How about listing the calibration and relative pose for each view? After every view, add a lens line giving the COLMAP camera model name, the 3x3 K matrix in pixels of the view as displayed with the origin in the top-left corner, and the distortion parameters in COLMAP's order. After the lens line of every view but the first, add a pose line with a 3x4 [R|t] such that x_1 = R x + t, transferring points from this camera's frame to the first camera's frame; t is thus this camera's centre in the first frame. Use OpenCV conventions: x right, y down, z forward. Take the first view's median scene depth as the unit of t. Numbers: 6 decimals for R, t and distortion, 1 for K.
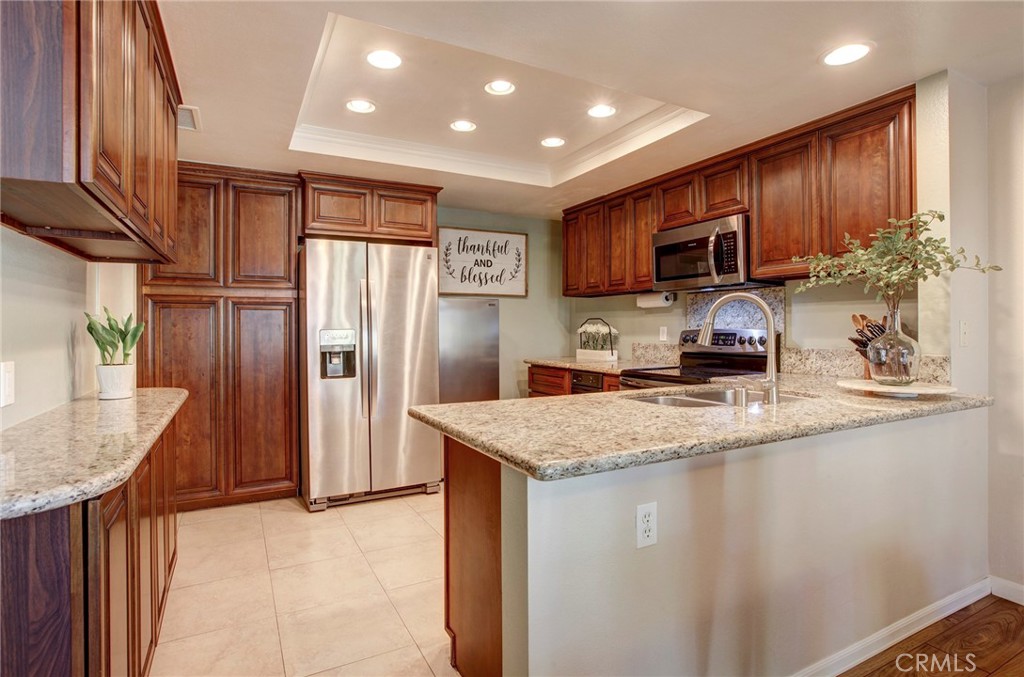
lens RADIAL K [[527.7, 0, 498.8], [0, 527.7, 332.1], [0, 0, 1]] dist [-0.023447, 0.004939]
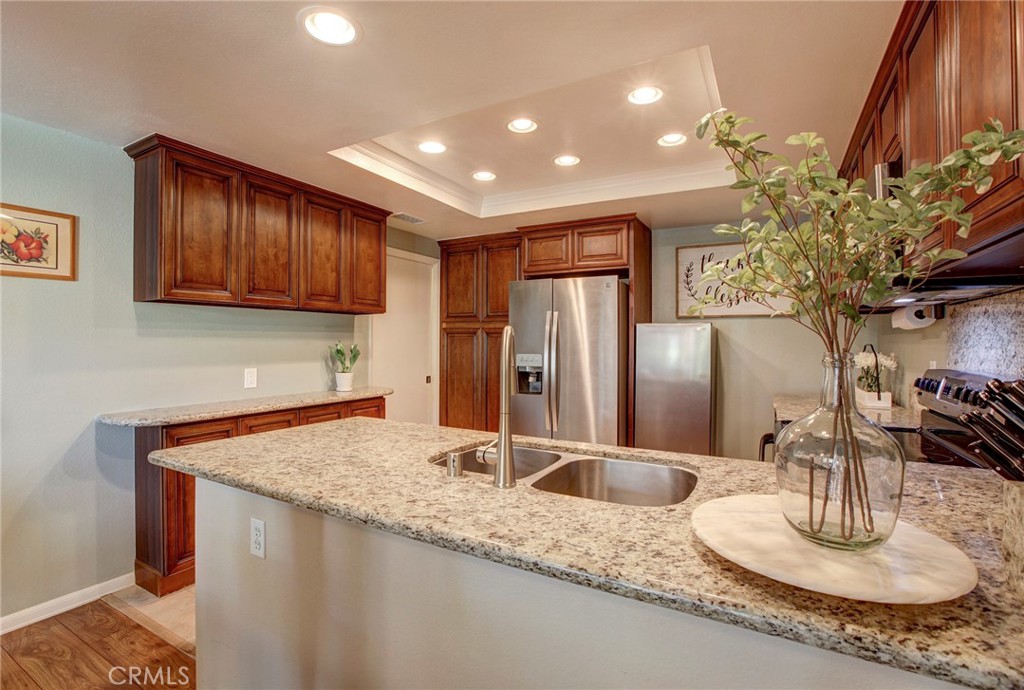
lens RADIAL K [[471.5, 0, 513.8], [0, 471.5, 345.9], [0, 0, 1]] dist [-0.009892, 0.002639]
pose [[0.558913, 0.013484, -0.829117, 0.577047], [-0.016031, 0.999857, 0.005454, -0.026786], [0.829072, 0.010243, 0.559049, 0.354897]]
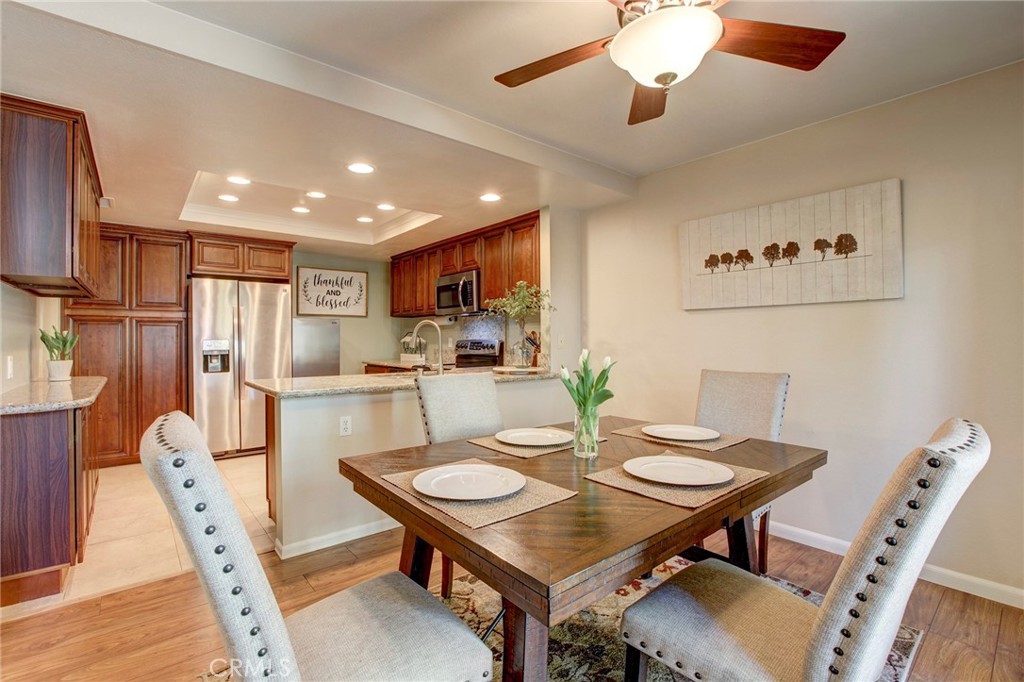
lens RADIAL K [[471.5, 0, 485.4], [0, 471.5, 340.8], [0, 0, 1]] dist [-0.009892, 0.002639]
pose [[0.983194, -0.000395, 0.182565, 0.192731], [0.001281, 0.999988, -0.004734, 0.005408], [-0.182561, 0.004888, 0.983182, -0.426015]]
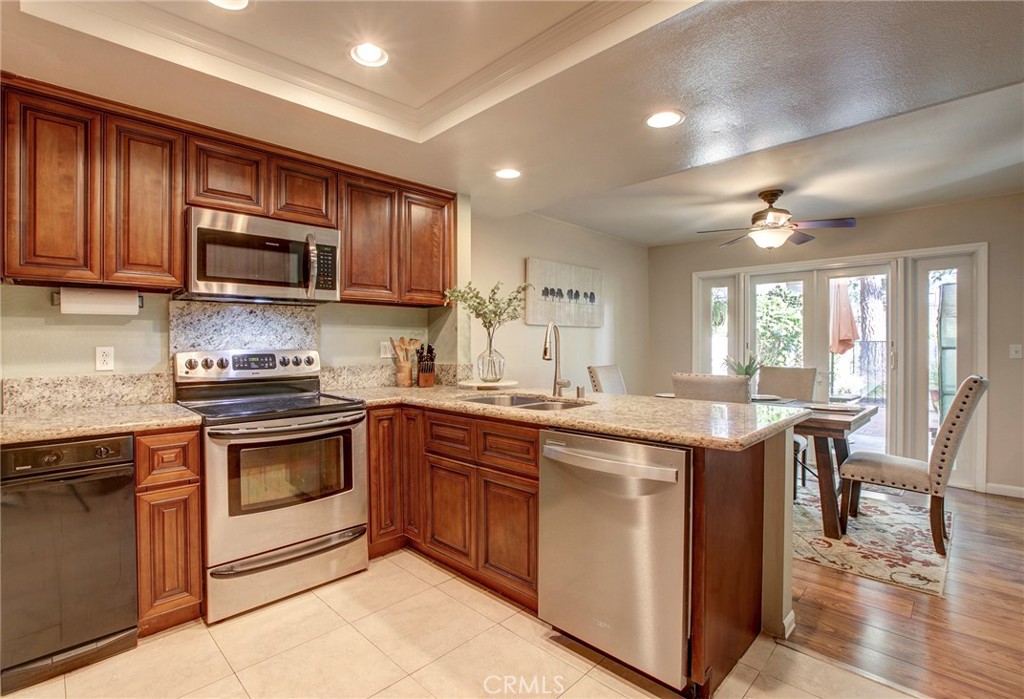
lens RADIAL K [[486.6, 0, 509.9], [0, 486.6, 347.5], [0, 0, 1]] dist [-0.017538, -0.000491]
pose [[-0.312938, -0.003037, 0.949769, -0.431665], [0.012810, 0.999890, 0.007418, -0.009540], [-0.949687, 0.014488, -0.312865, 0.860279]]
